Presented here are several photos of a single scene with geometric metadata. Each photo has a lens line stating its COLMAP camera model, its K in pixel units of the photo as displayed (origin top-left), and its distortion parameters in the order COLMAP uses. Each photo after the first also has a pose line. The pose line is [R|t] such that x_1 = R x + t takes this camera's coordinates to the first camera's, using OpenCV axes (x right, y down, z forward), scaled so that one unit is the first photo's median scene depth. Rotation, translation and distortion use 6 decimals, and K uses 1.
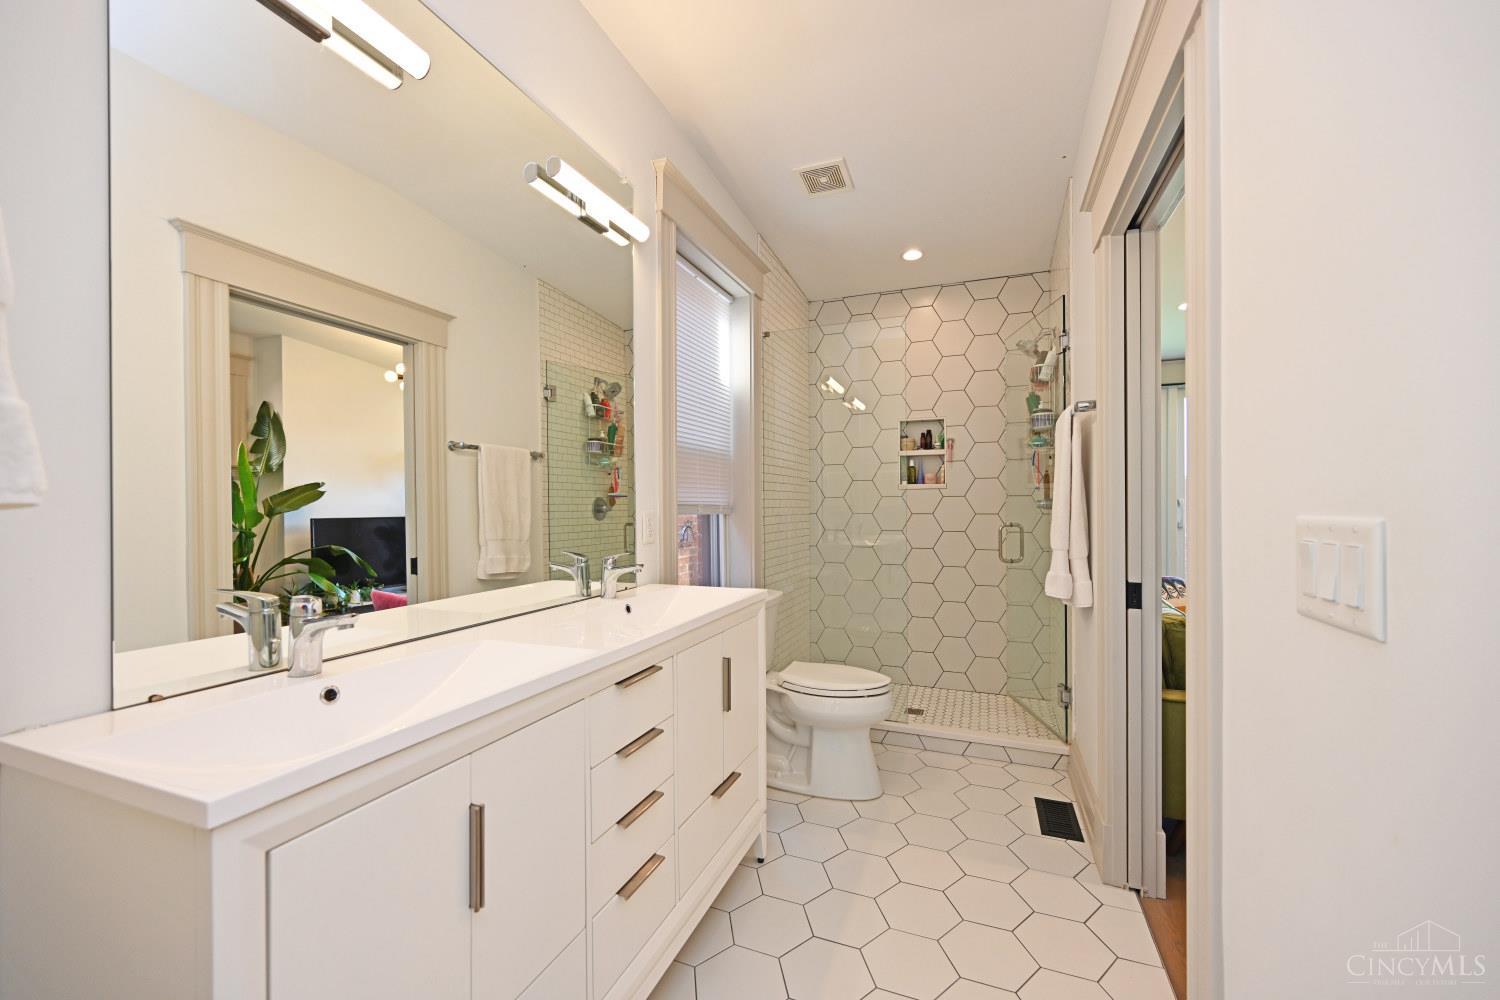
lens RADIAL K [[592.9, 0, 752.4], [0, 592.9, 504.3], [0, 0, 1]] dist [-0.002527, -0.000075]
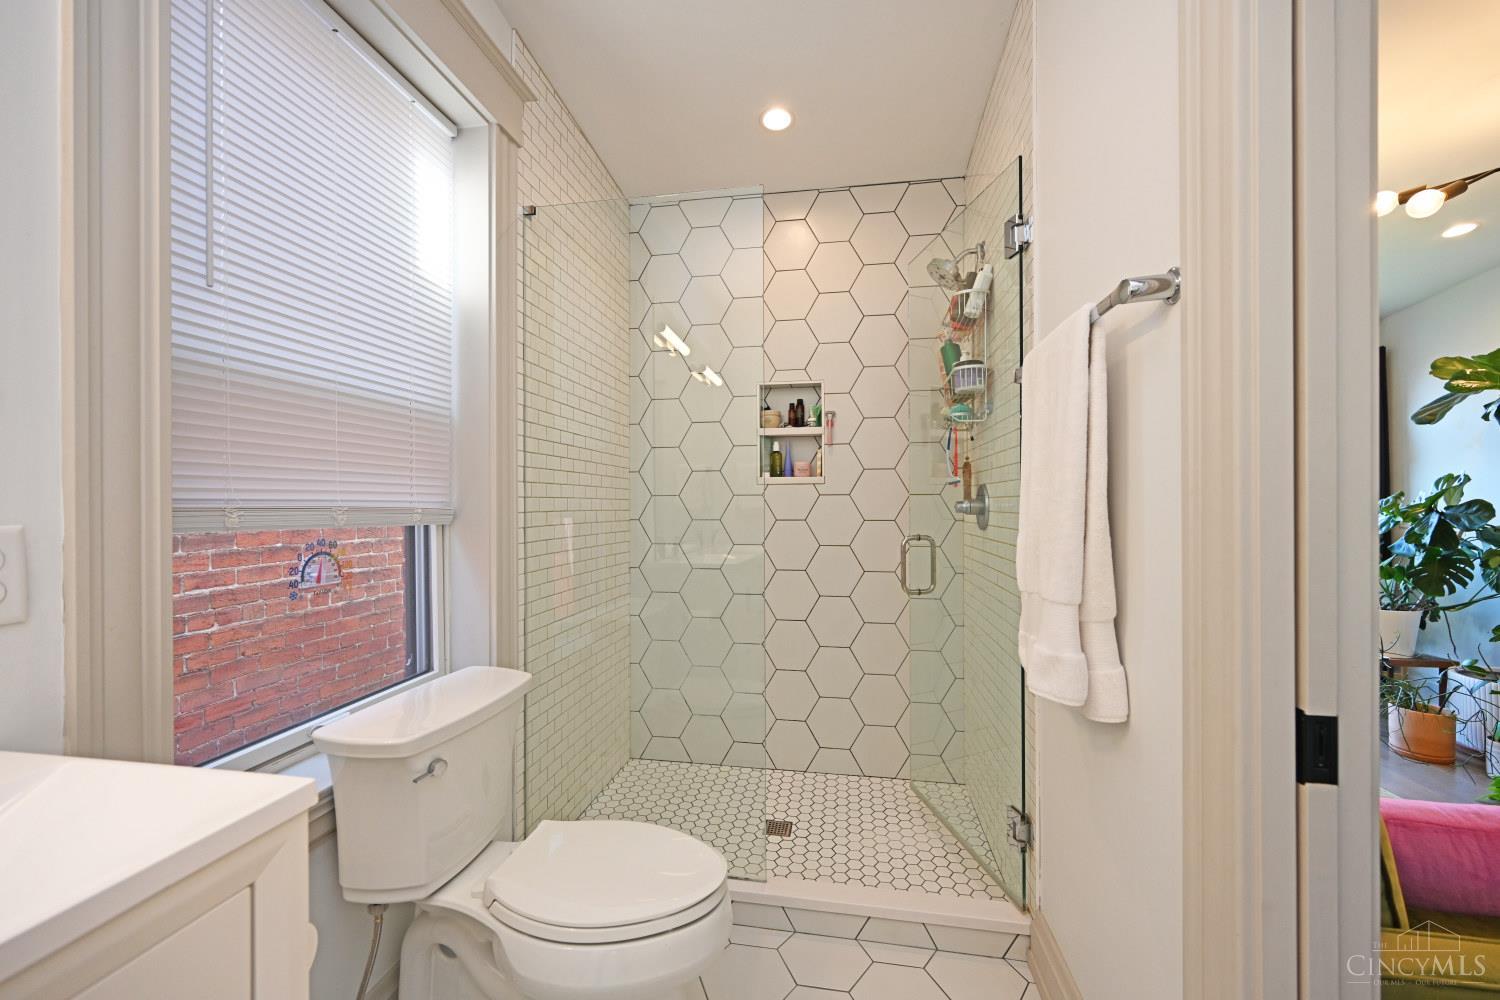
lens RADIAL K [[600.0, 0, 749.3], [0, 600.0, 504.8], [0, 0, 1]] dist [0.001141, -0.000035]
pose [[0.978250, 0.002179, 0.207416, 0.096804], [-0.002353, 0.999997, 0.000594, -0.001947], [-0.207415, -0.001069, 0.978253, 0.334522]]
